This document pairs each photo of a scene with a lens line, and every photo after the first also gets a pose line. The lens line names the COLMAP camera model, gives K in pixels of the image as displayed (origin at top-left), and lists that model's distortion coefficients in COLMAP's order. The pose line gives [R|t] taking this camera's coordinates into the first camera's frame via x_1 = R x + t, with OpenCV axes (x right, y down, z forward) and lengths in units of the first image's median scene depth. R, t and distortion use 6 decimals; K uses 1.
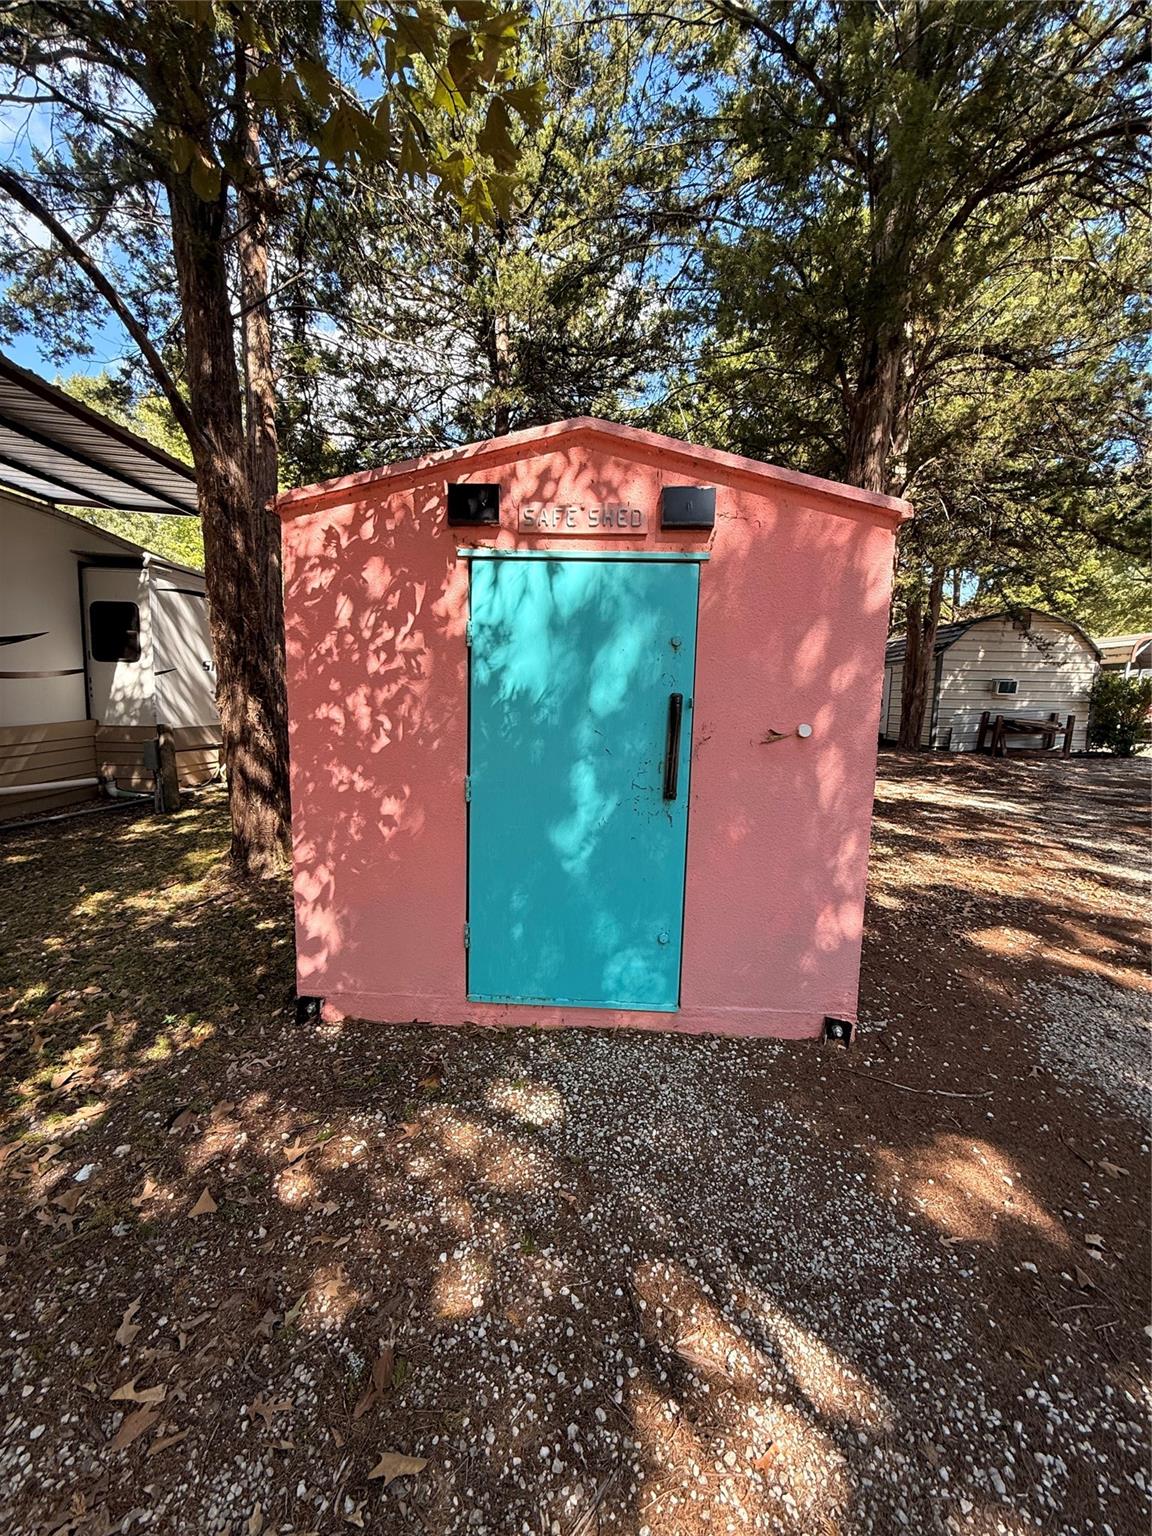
lens RADIAL K [[608.1, 0, 591.8], [0, 608.1, 764.2], [0, 0, 1]] dist [-0.006514, 0.001213]
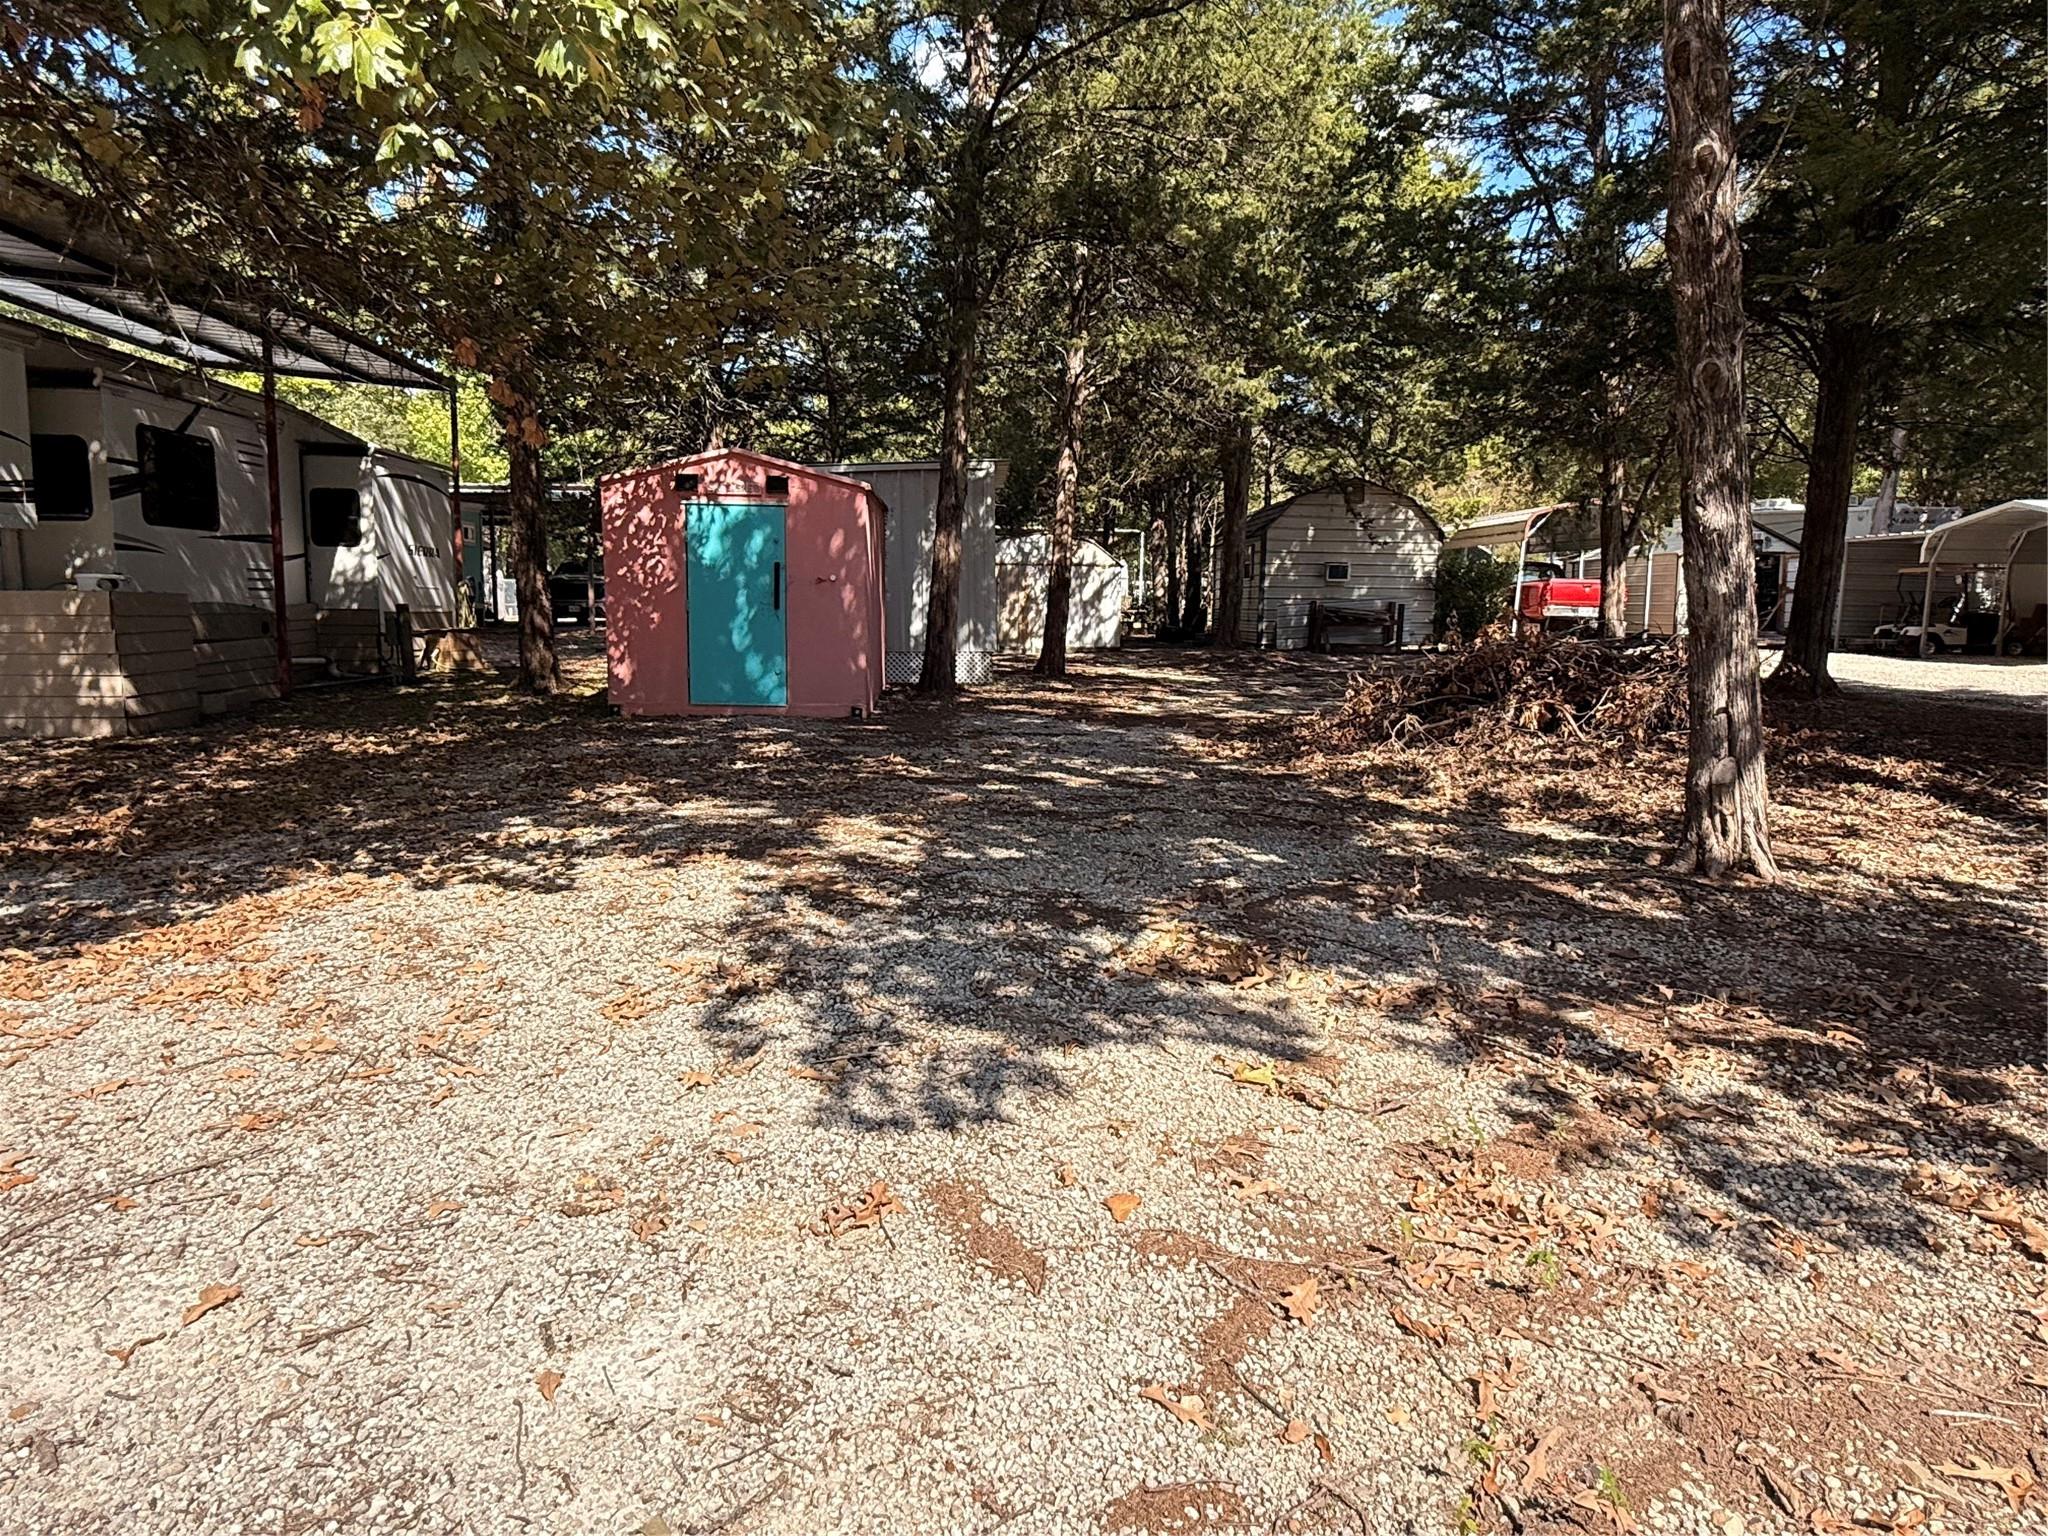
lens RADIAL K [[1221.4, 0, 1062.3], [0, 1221.4, 777.0], [0, 0, 1]] dist [-0.008833, 0.001159]
pose [[0.995419, -0.020273, 0.093432, 0.249488], [0.017737, 0.999453, 0.027895, 0.192923], [-0.093947, -0.026110, 0.995235, -1.226344]]
